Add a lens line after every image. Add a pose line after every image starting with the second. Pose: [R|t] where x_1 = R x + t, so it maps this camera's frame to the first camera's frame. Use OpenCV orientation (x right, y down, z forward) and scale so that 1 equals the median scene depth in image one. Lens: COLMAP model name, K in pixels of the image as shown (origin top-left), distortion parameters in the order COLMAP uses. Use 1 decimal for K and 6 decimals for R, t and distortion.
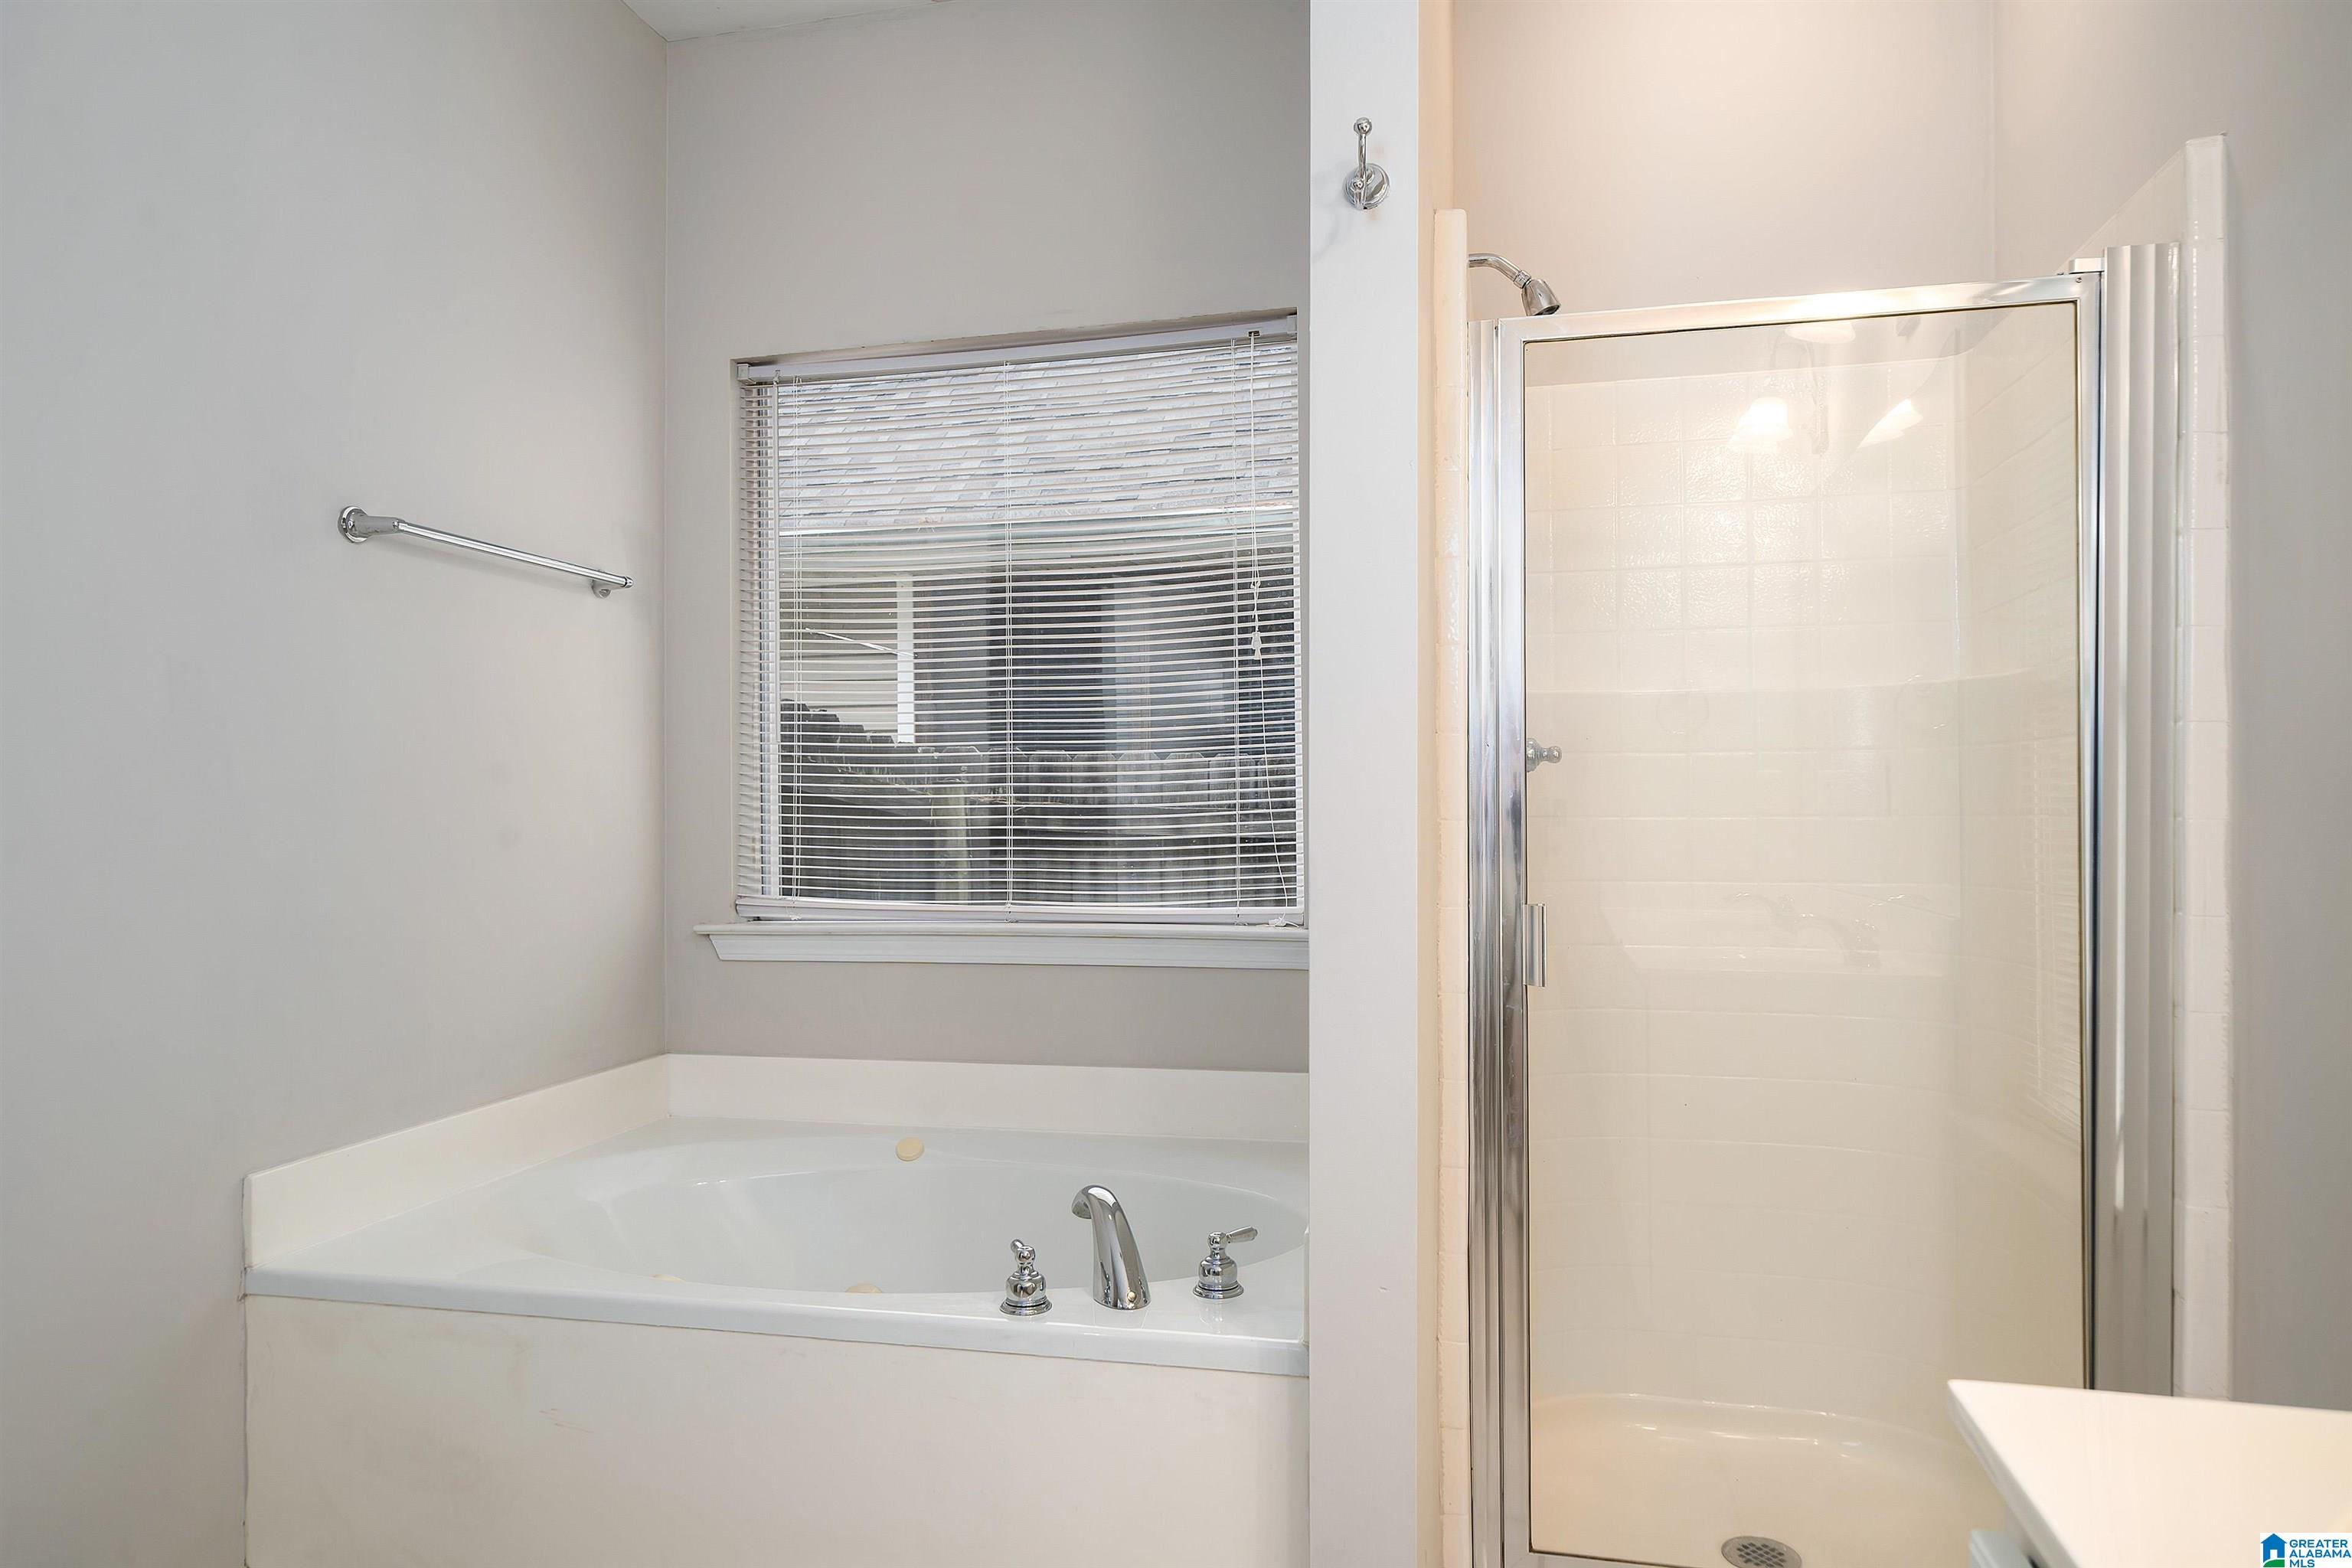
lens RADIAL K [[1489.7, 0, 1177.8], [0, 1489.7, 799.7], [0, 0, 1]] dist [-0.003297, -0.001032]
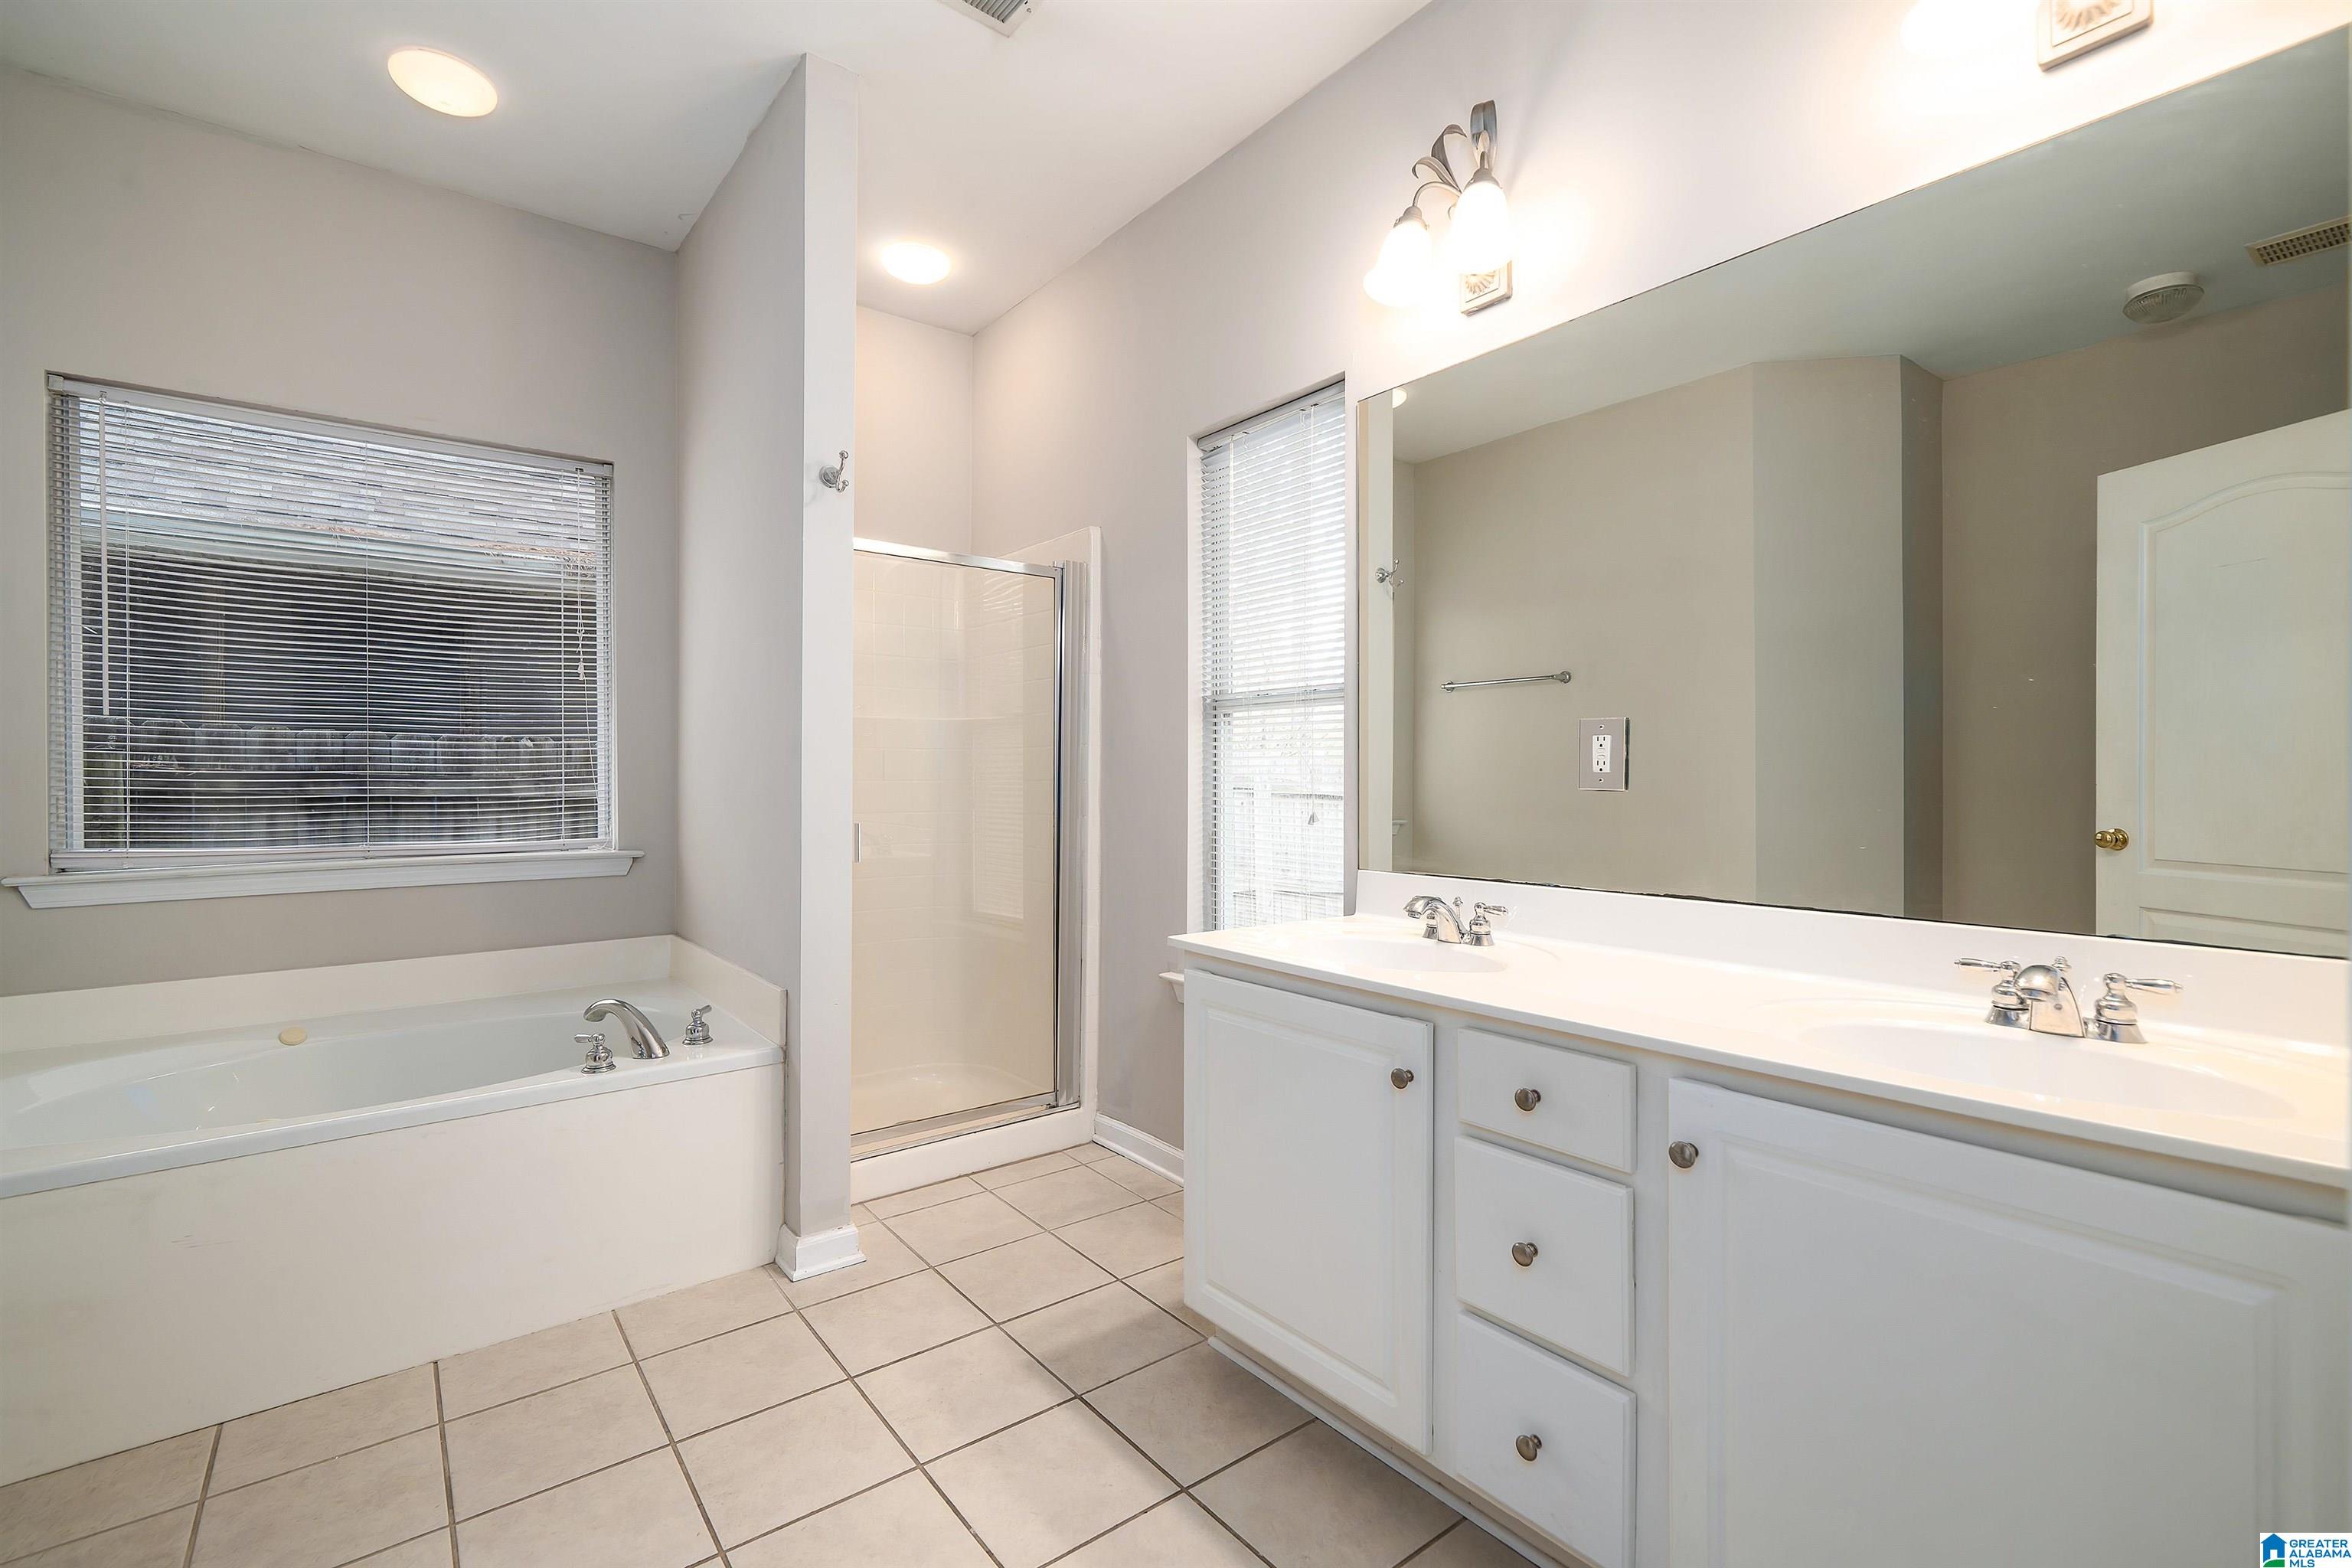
lens RADIAL K [[999.5, 0, 1172.6], [0, 999.5, 782.6], [0, 0, 1]] dist [-0.003370, 0.000845]
pose [[0.615868, 0.001723, 0.787847, -0.368244], [-0.010490, 0.999927, 0.006014, 0.000517], [-0.787779, -0.011969, 0.615842, -0.130582]]
